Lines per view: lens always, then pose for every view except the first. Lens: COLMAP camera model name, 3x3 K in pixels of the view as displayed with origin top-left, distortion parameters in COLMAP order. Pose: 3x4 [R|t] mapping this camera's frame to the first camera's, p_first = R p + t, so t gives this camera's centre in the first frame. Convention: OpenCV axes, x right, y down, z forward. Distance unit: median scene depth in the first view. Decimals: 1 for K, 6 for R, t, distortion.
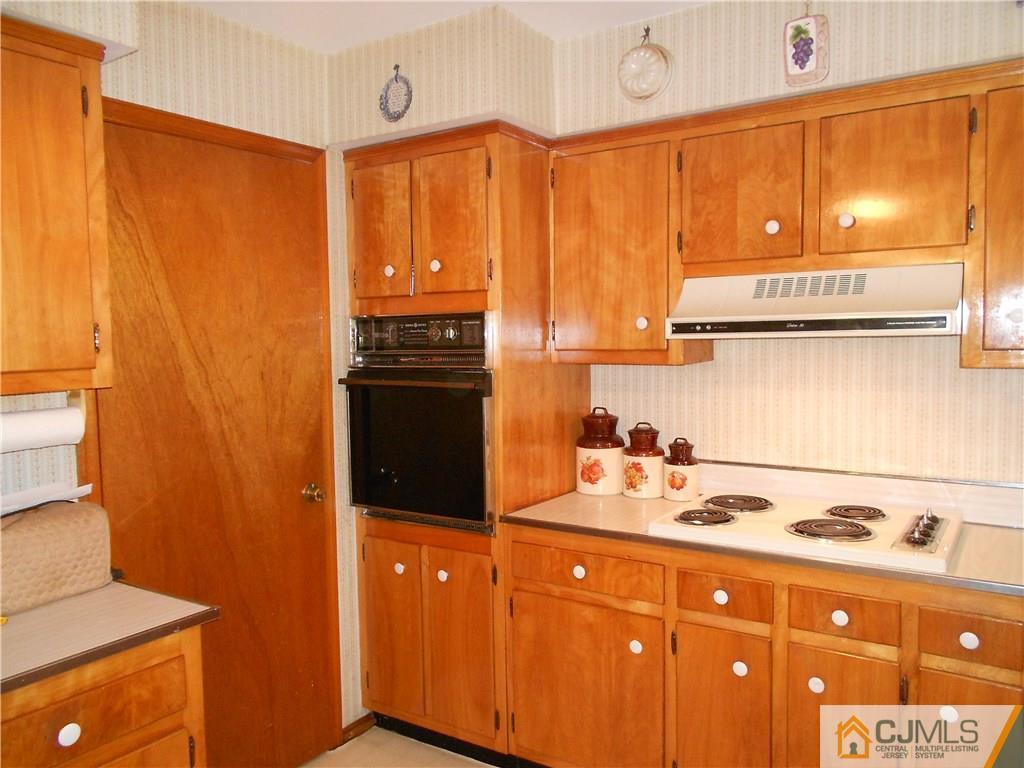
lens RADIAL K [[796.4, 0, 512.0], [0, 796.4, 384.0], [0, 0, 1]] dist [0.007650, 0.002424]
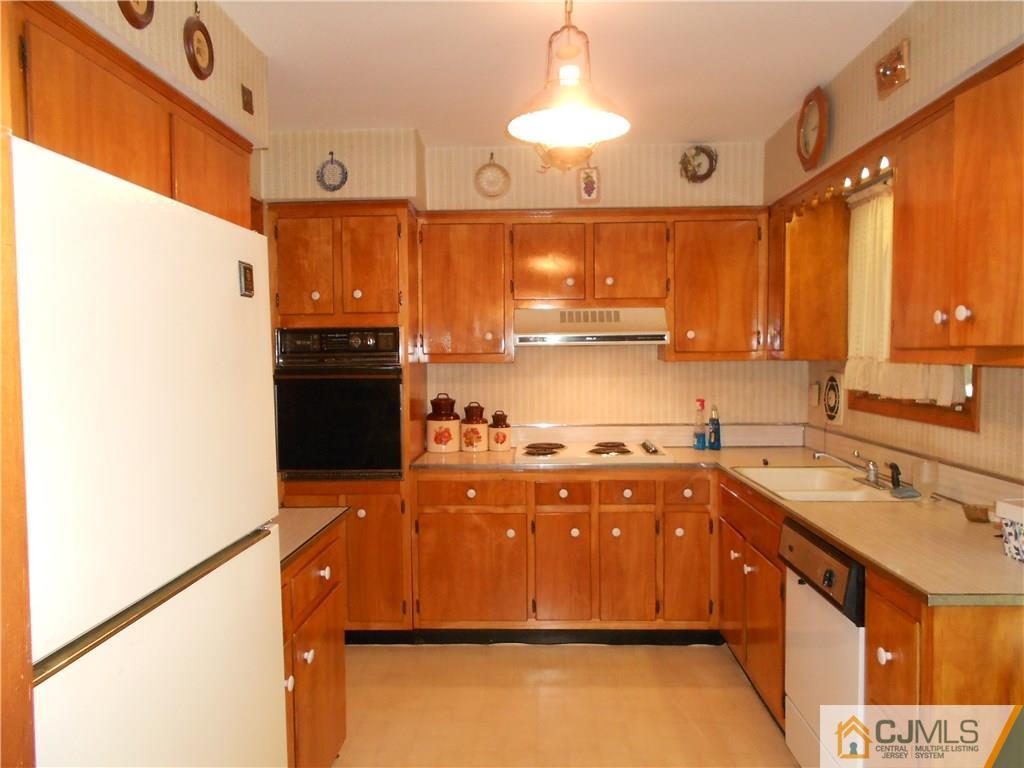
lens RADIAL K [[788.8, 0, 514.6], [0, 788.8, 383.4], [0, 0, 1]] dist [-0.011992, 0.002320]
pose [[0.852060, -0.015071, 0.523228, -0.606203], [0.028856, 0.999418, -0.018205, 0.046216], [-0.522649, 0.030610, 0.851999, -0.349860]]
